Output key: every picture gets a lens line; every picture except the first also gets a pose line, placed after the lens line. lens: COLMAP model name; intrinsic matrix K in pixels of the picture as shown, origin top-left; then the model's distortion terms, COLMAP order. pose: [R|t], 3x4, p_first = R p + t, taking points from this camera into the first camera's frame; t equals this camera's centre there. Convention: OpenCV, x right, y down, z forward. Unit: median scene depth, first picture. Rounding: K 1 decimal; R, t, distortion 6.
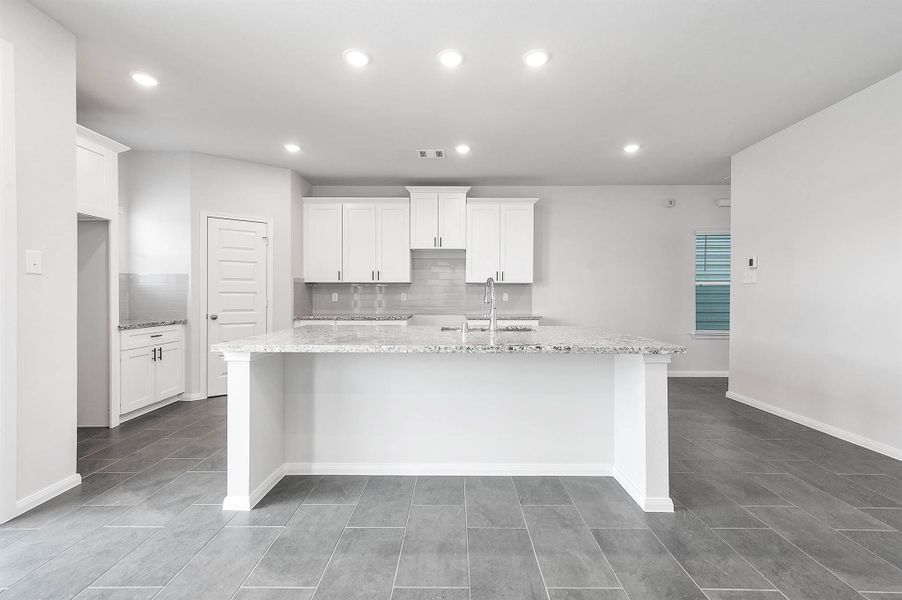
lens RADIAL K [[385.6, 0, 449.8], [0, 385.6, 300.2], [0, 0, 1]] dist [0.006339, 0.000655]
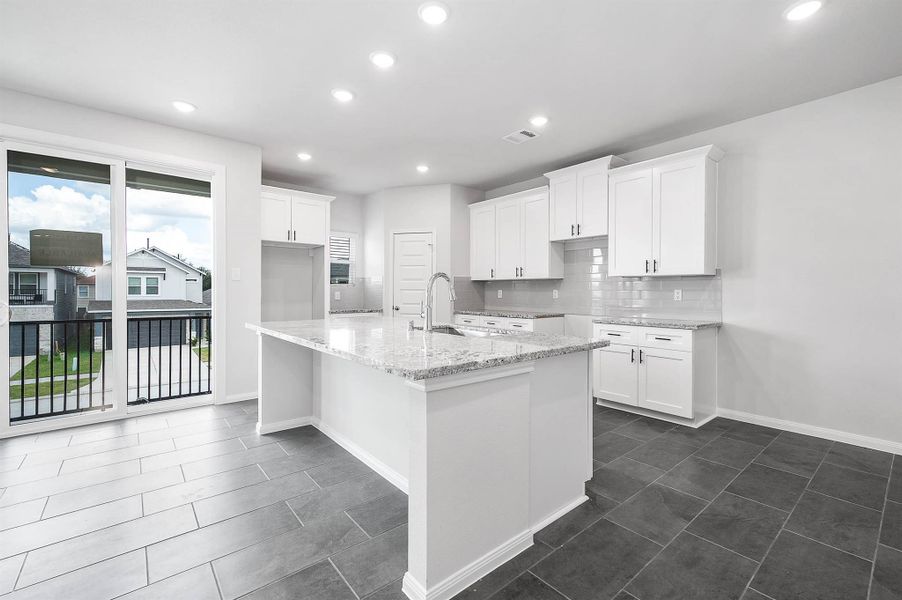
lens RADIAL K [[385.6, 0, 450.7], [0, 385.6, 294.8], [0, 0, 1]] dist [0.006339, 0.000655]
pose [[0.650432, 0.006375, -0.759538, 0.484114], [-0.010877, 0.999940, -0.000922, -0.003305], [0.759487, 0.008861, 0.650462, 0.257065]]
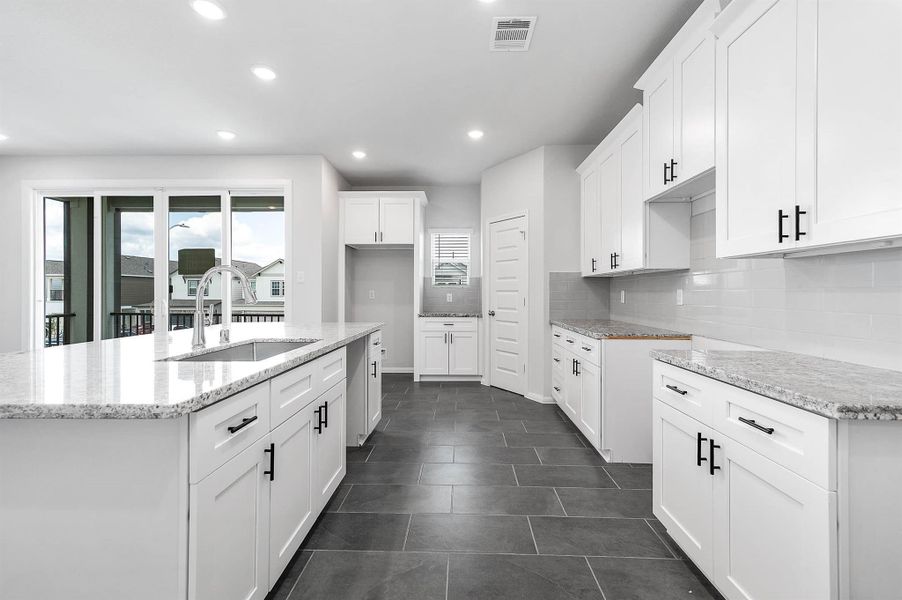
lens RADIAL K [[385.6, 0, 451.2], [0, 385.6, 297.5], [0, 0, 1]] dist [0.006339, 0.000655]
pose [[-0.012293, 0.009528, -0.999879, 0.452801], [-0.014169, 0.999853, 0.009702, -0.009921], [0.999824, 0.014286, -0.012156, 0.833683]]
